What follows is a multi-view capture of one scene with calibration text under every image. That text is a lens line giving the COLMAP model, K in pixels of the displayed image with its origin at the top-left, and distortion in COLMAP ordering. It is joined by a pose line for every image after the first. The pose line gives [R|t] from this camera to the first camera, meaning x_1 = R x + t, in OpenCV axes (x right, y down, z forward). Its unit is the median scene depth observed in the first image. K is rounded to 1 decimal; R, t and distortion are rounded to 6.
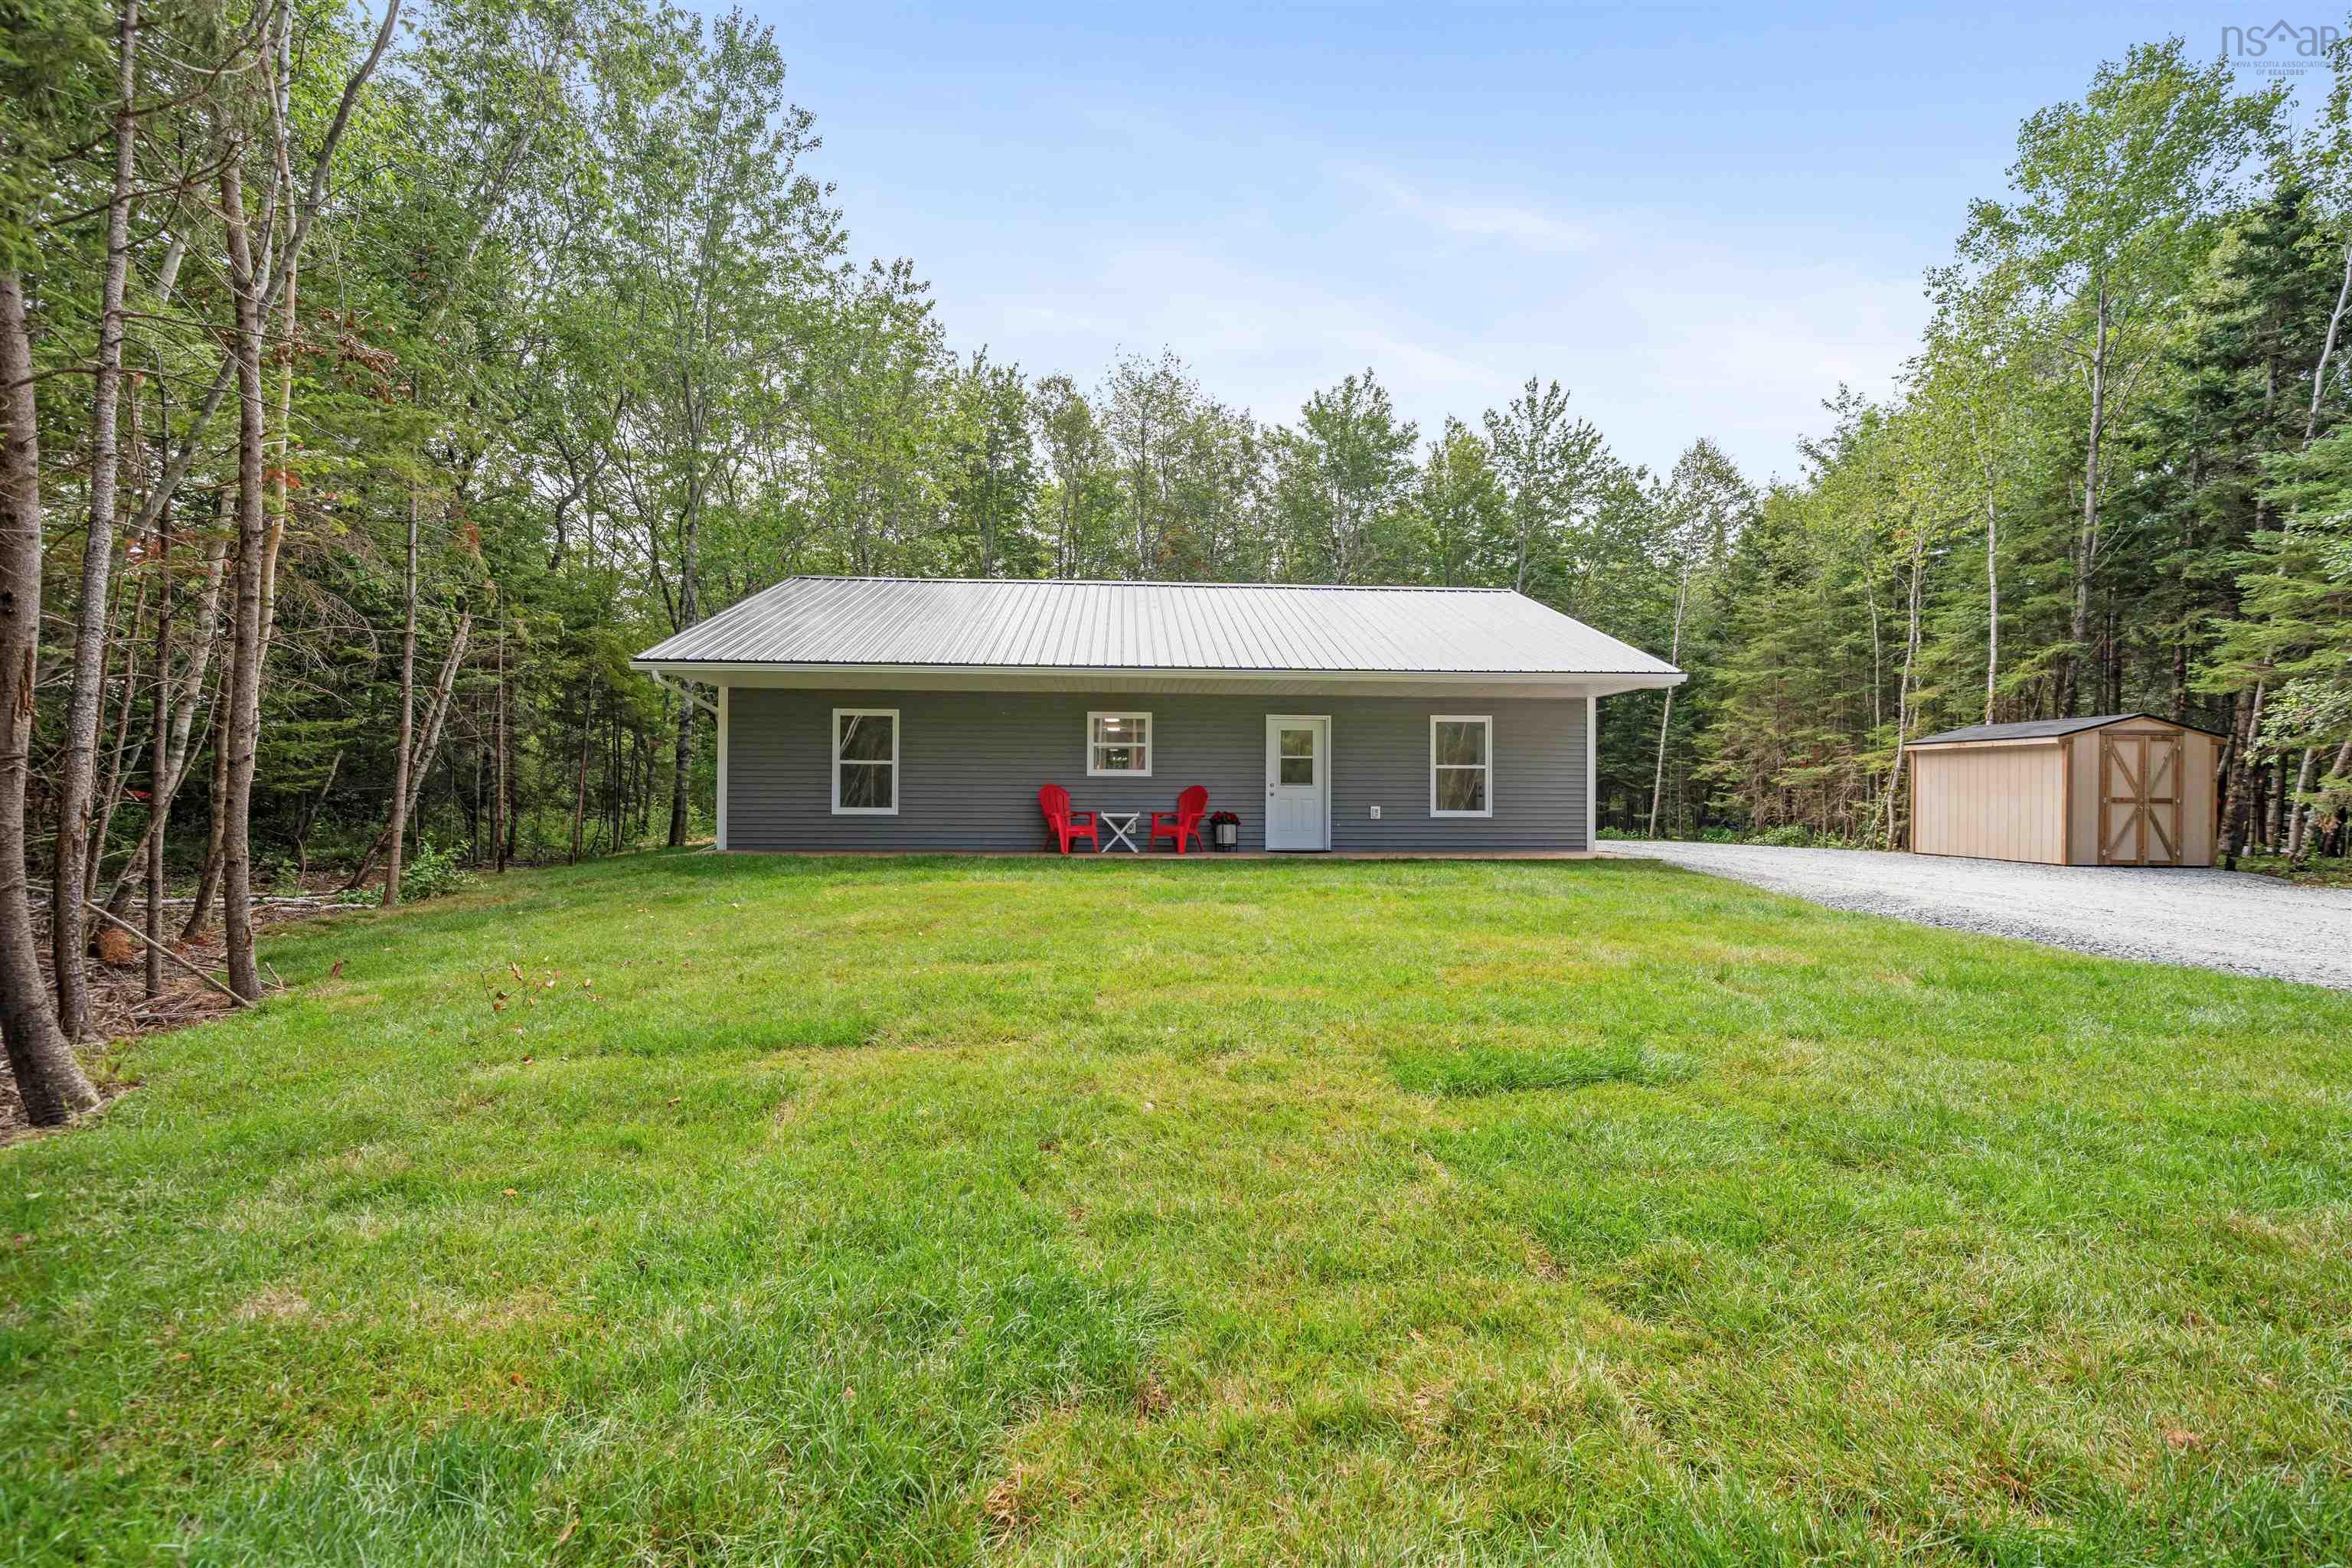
lens RADIAL K [[933.2, 0, 1182.1], [0, 933.2, 779.5], [0, 0, 1]] dist [-0.001167, -0.000486]
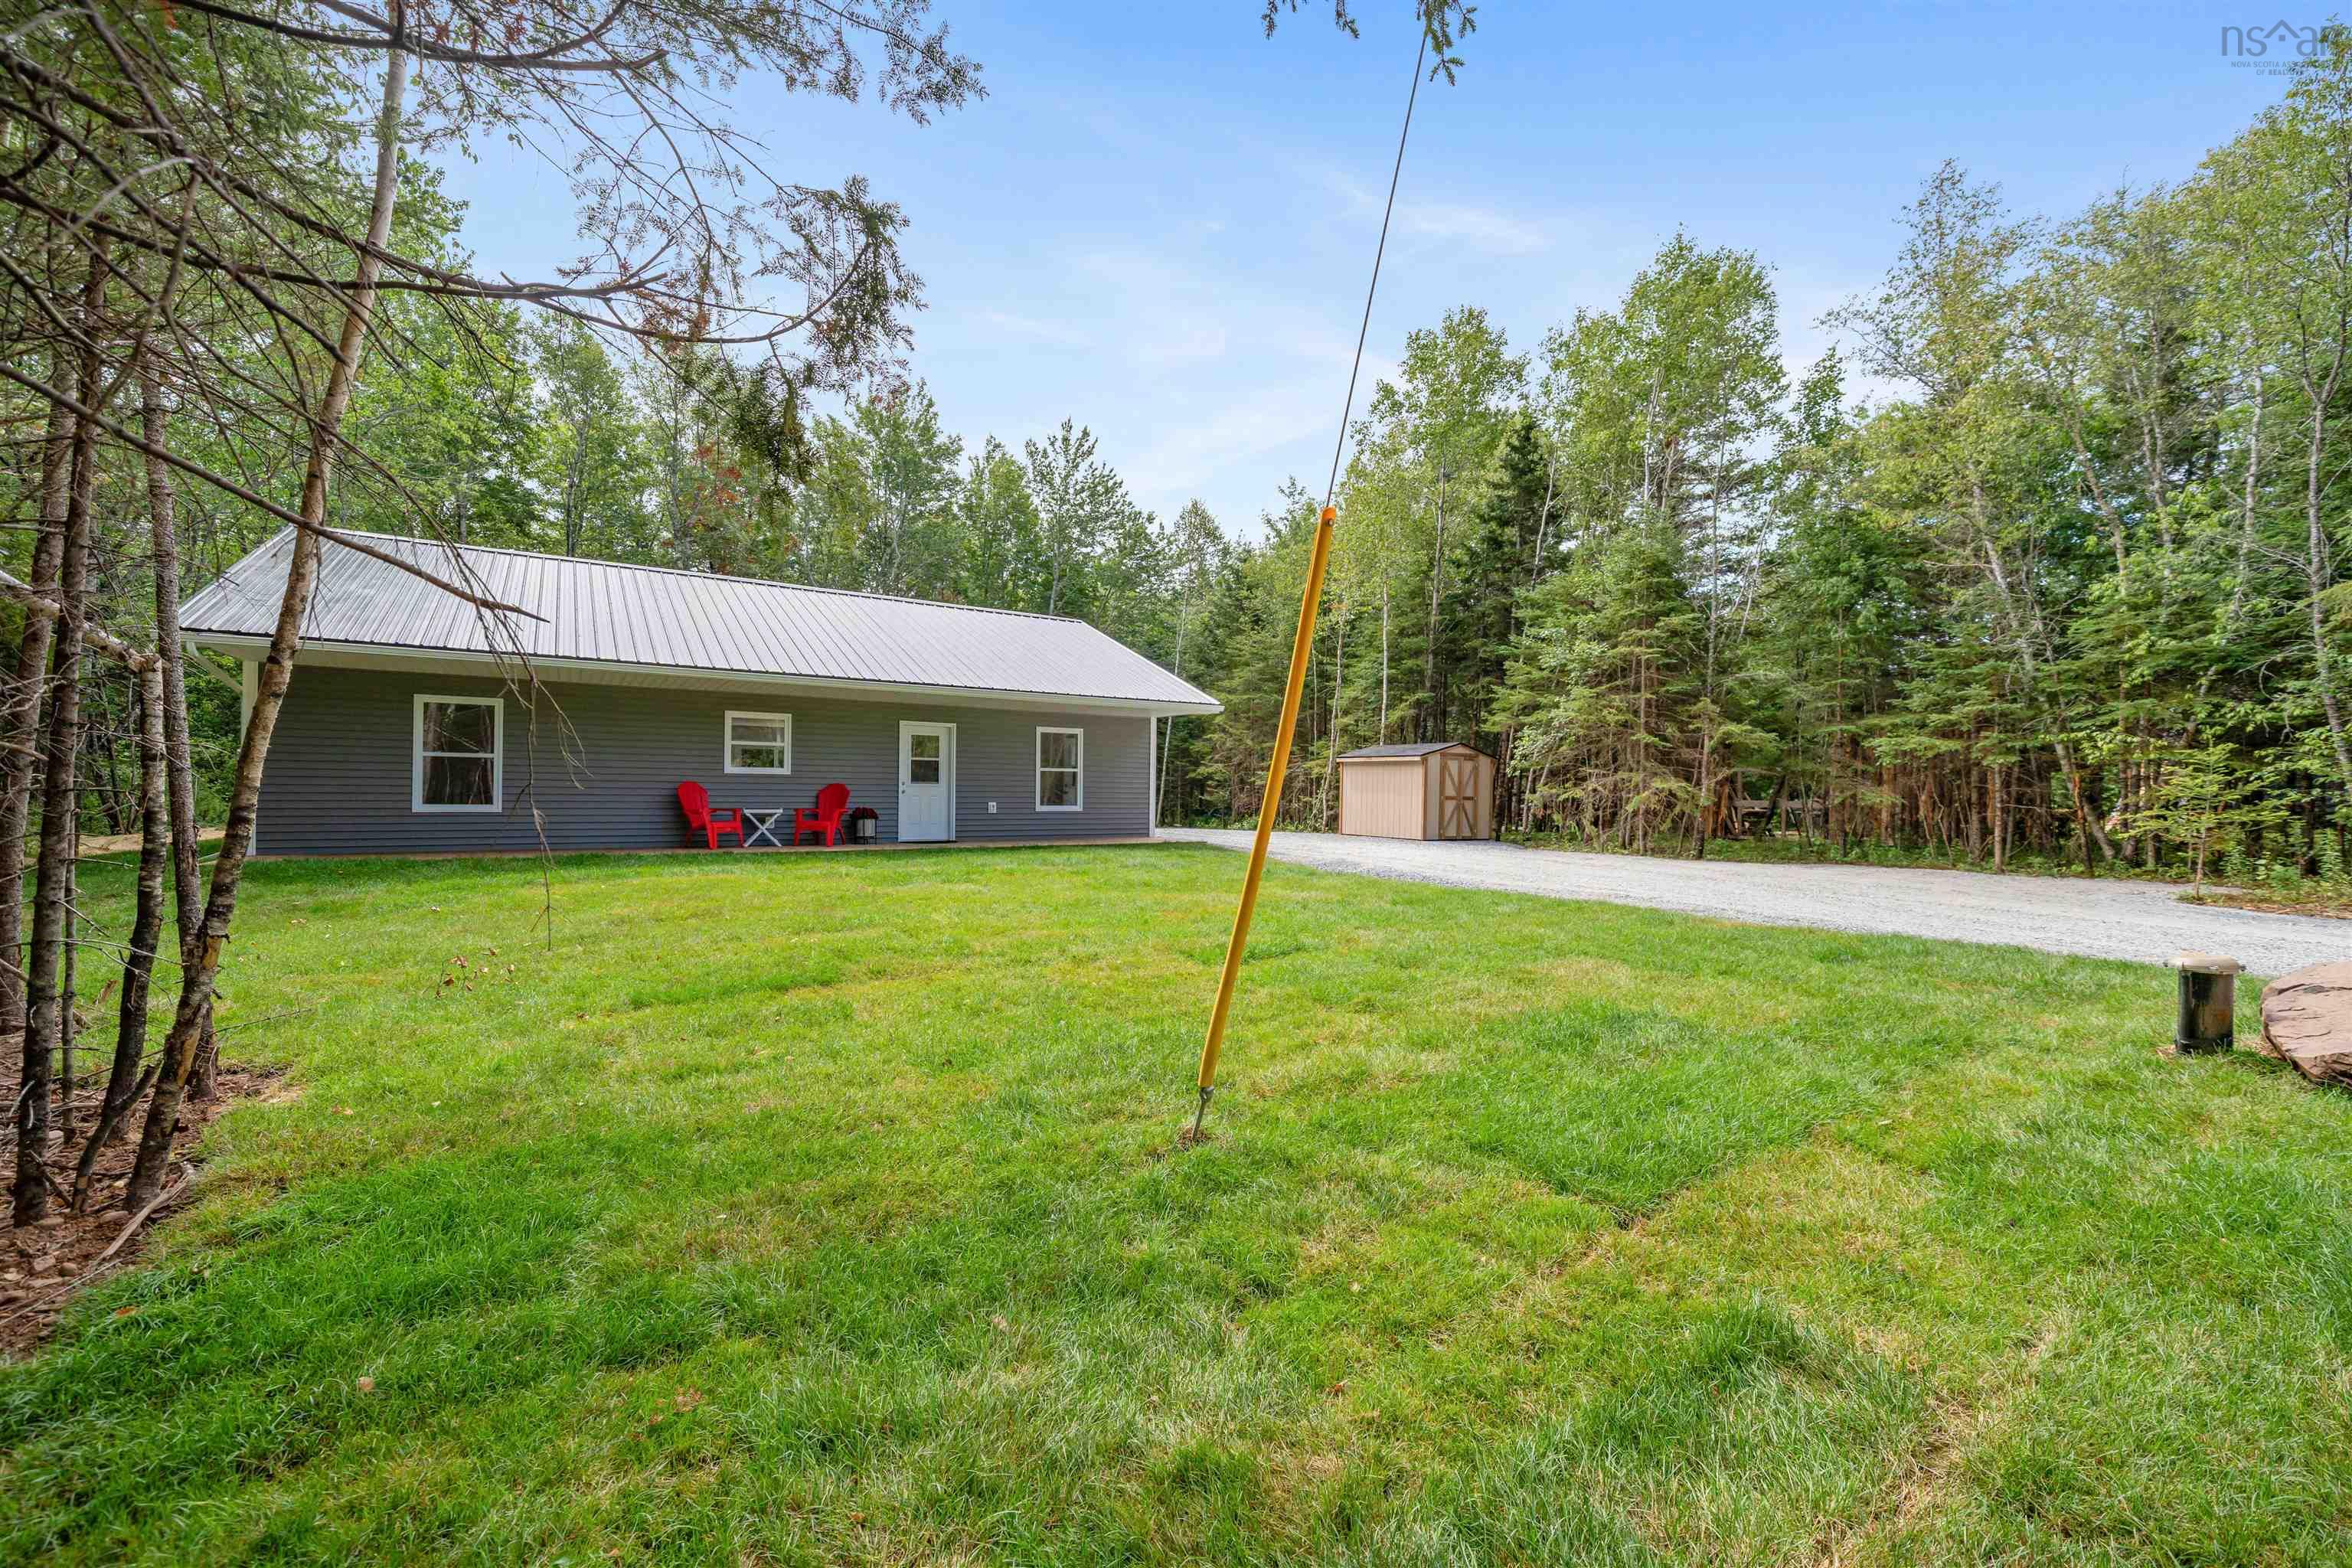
lens RADIAL K [[933.2, 0, 1182.1], [0, 933.2, 779.5], [0, 0, 1]] dist [-0.001167, -0.000486]
pose [[0.864041, 0.011033, 0.503301, -0.141023], [-0.016221, 0.999851, 0.005928, -0.008431], [-0.503160, -0.013286, 0.864091, -0.106927]]
